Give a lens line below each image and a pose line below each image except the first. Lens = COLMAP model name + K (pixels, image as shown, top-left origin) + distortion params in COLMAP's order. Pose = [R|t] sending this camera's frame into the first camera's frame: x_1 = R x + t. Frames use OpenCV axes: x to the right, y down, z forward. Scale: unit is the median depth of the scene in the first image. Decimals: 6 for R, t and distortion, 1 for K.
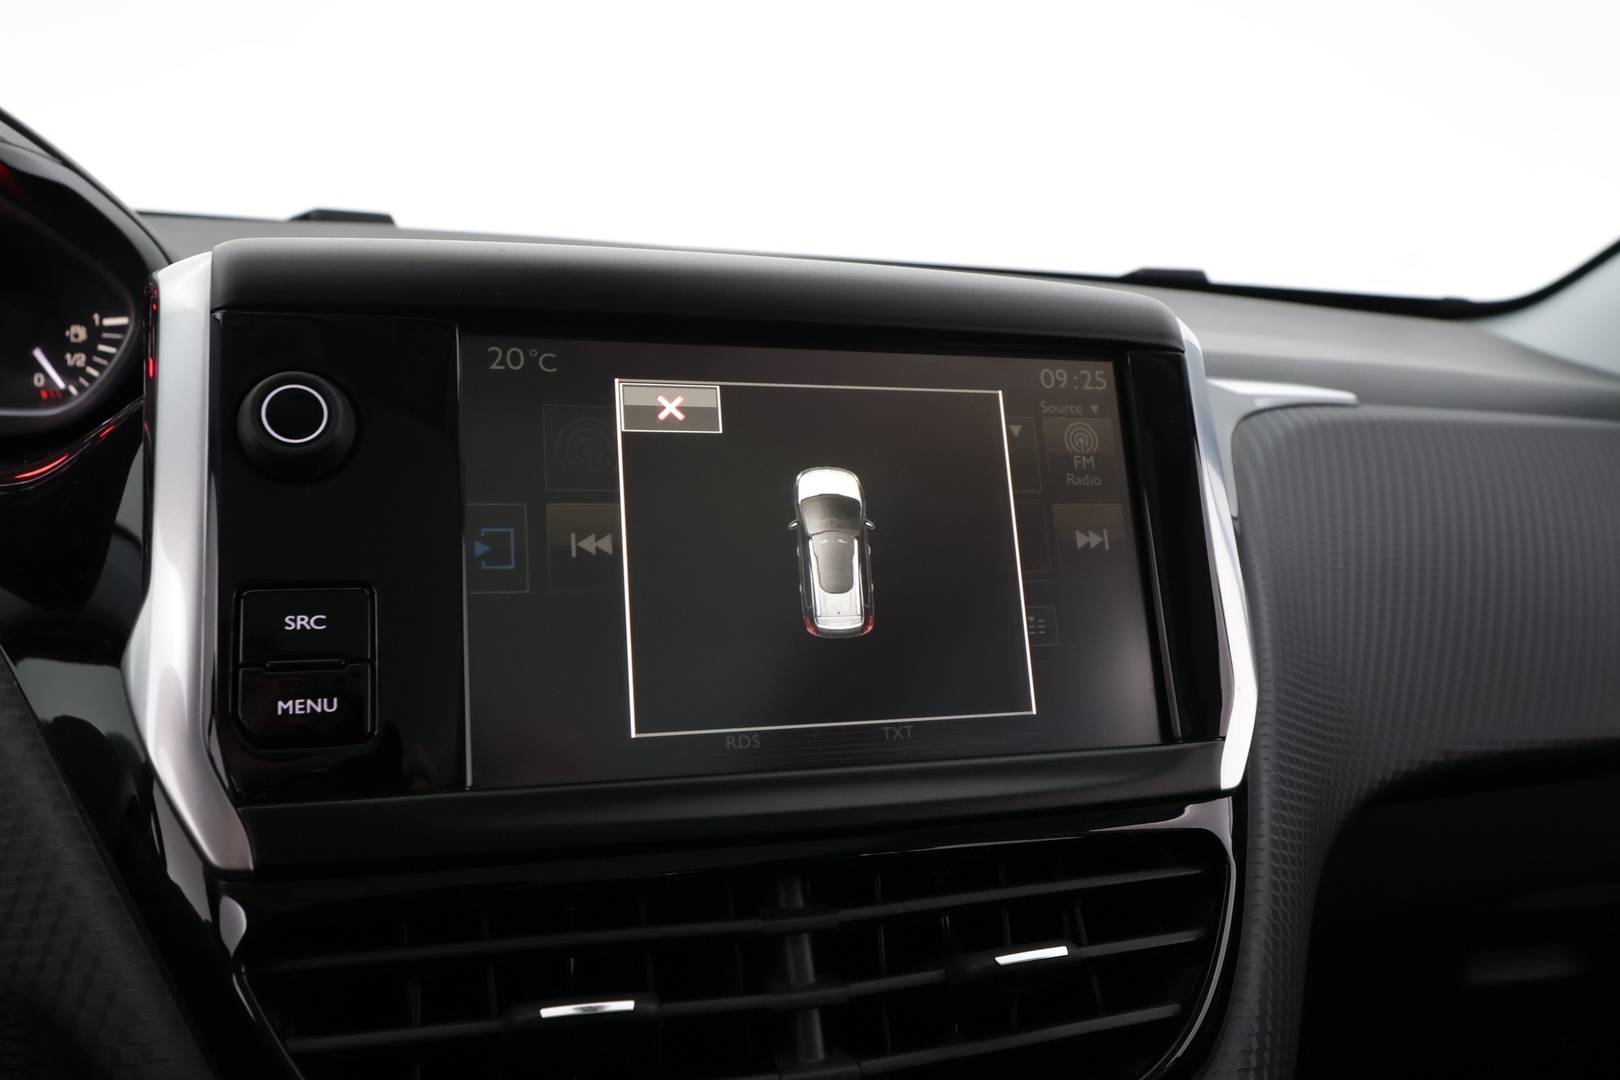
lens RADIAL K [[1276.4, 0, 809.2], [0, 1276.4, 536.0], [0, 0, 1]] dist [-0.002527, 0.002121]
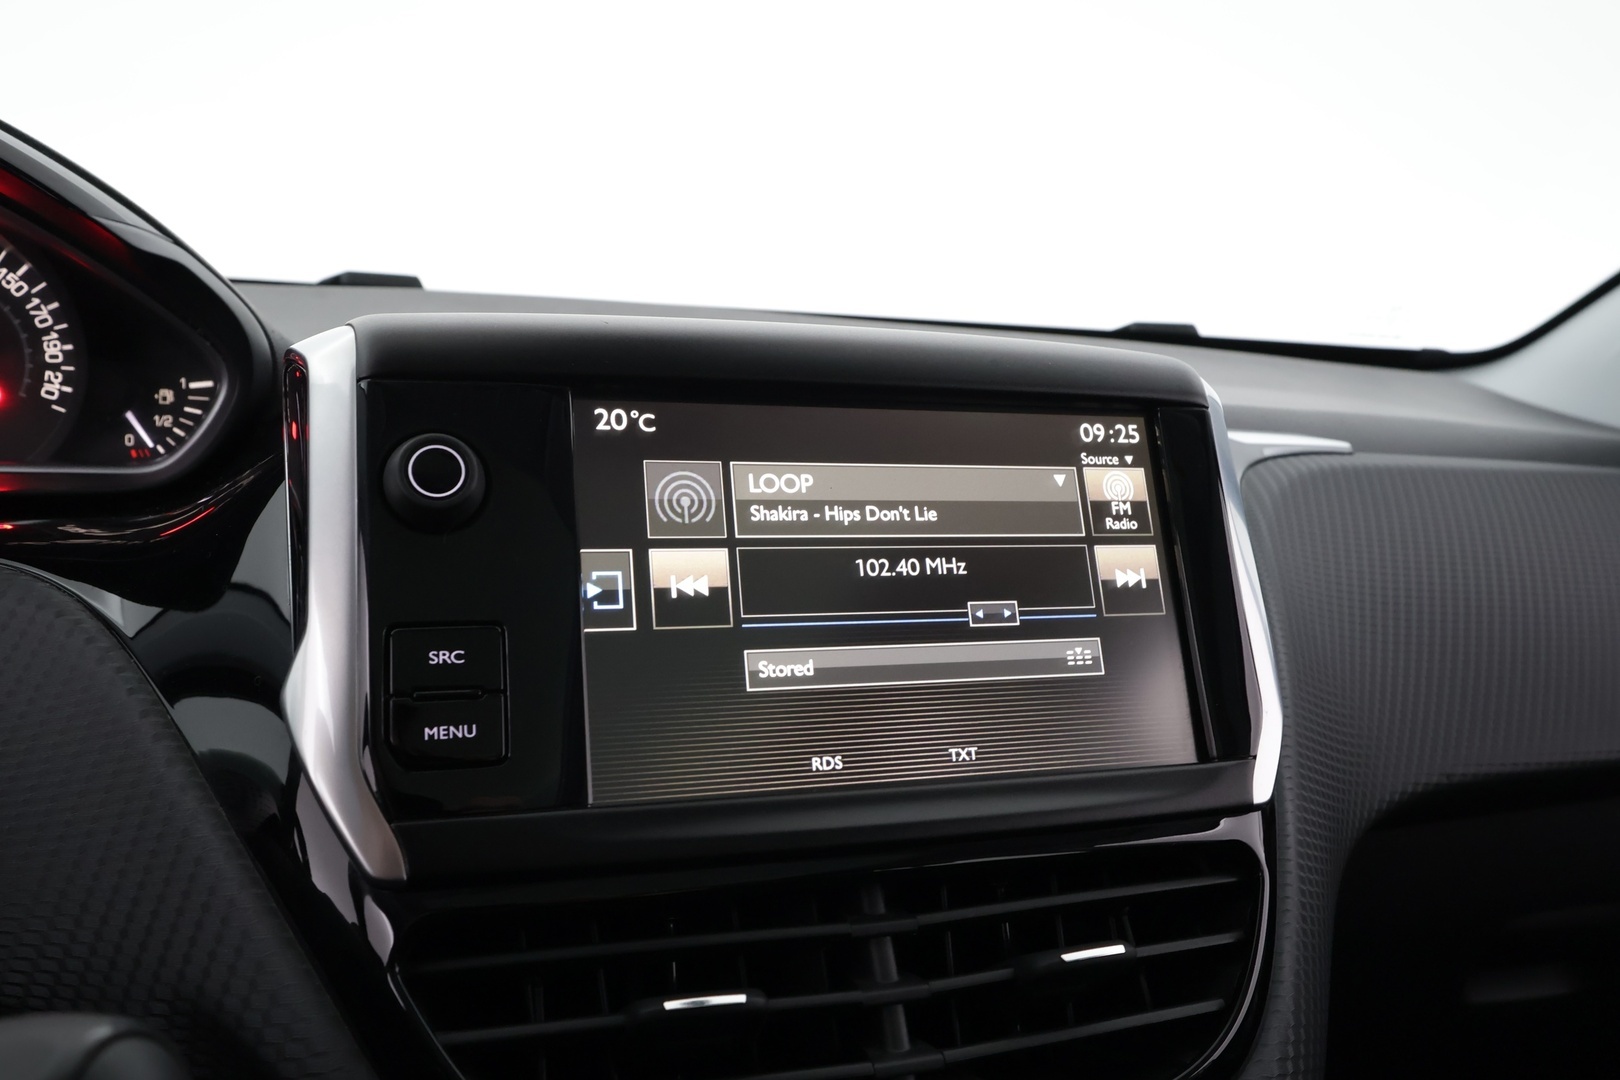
lens RADIAL K [[1270.0, 0, 810.0], [0, 1270.0, 540.0], [0, 0, 1]] dist [-0.000788, 0.006674]
pose [[0.999835, -0.009365, 0.015588, -0.074750], [0.009907, 0.999335, -0.035102, 0.005907], [-0.015249, 0.035250, 0.999262, -0.096721]]
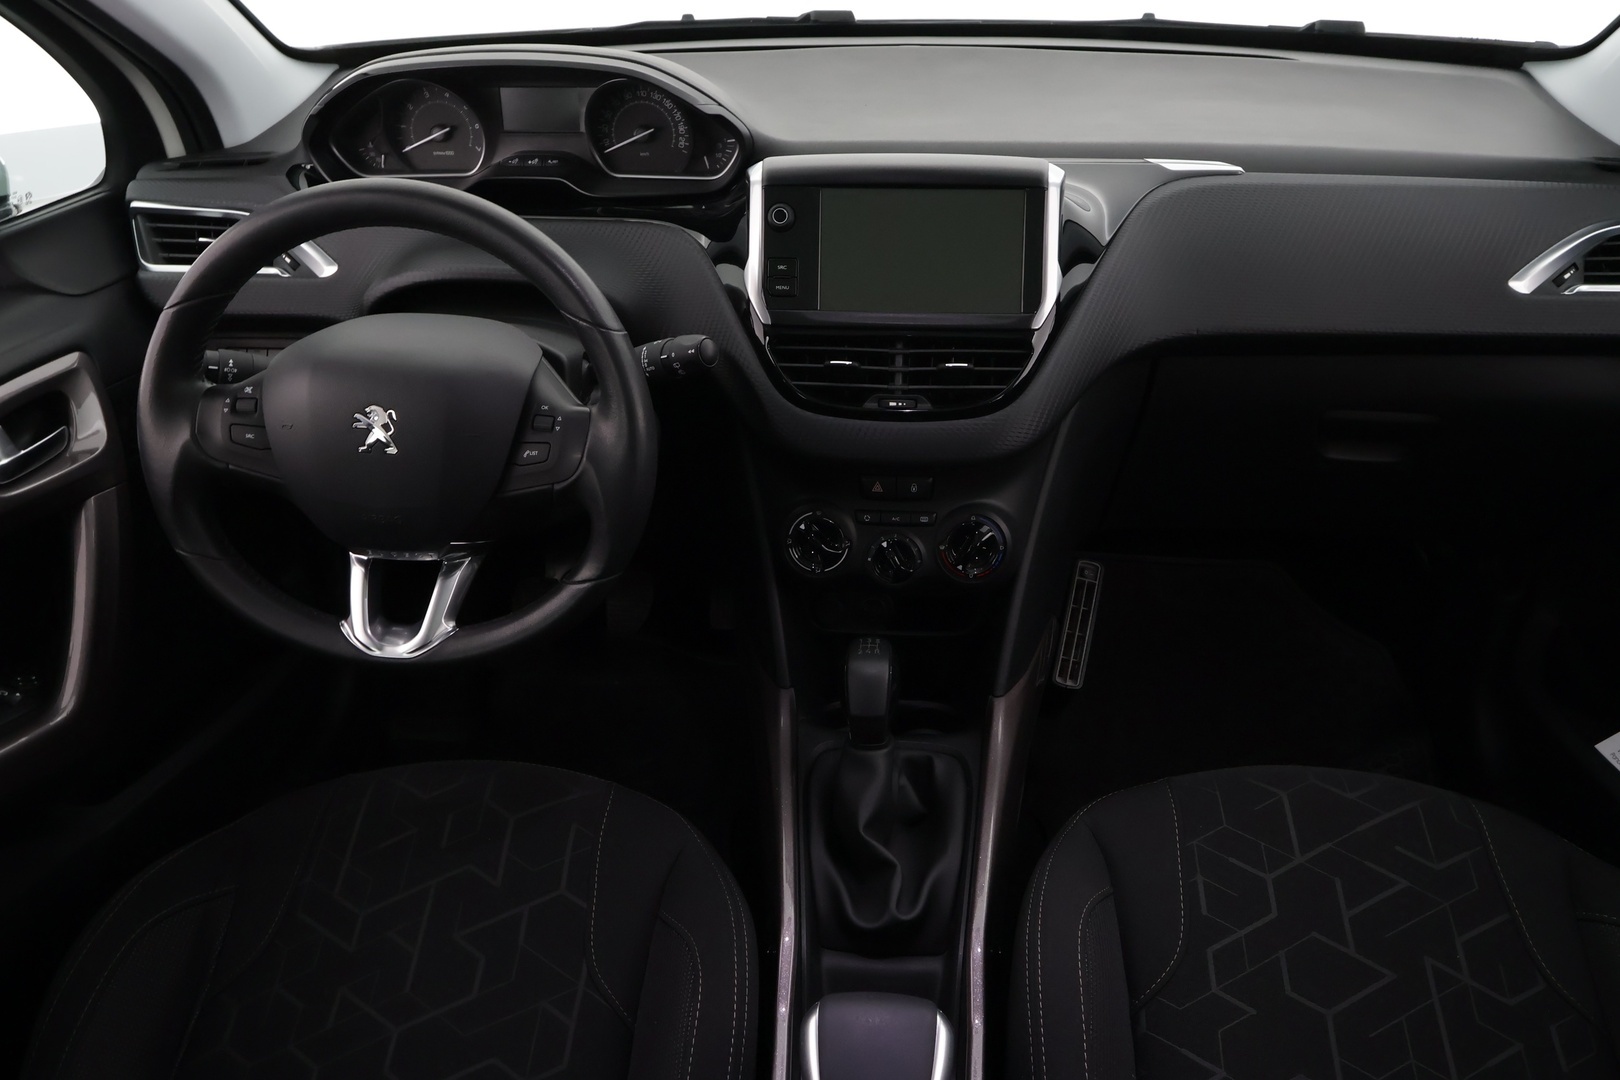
lens RADIAL K [[1270.0, 0, 810.0], [0, 1270.0, 540.0], [0, 0, 1]] dist [-0.000788, 0.006674]
pose [[0.918522, 0.135303, -0.371498, 1.098398], [-0.009237, 0.946708, 0.321962, -0.345254], [0.395263, -0.292297, 0.870821, -2.310615]]
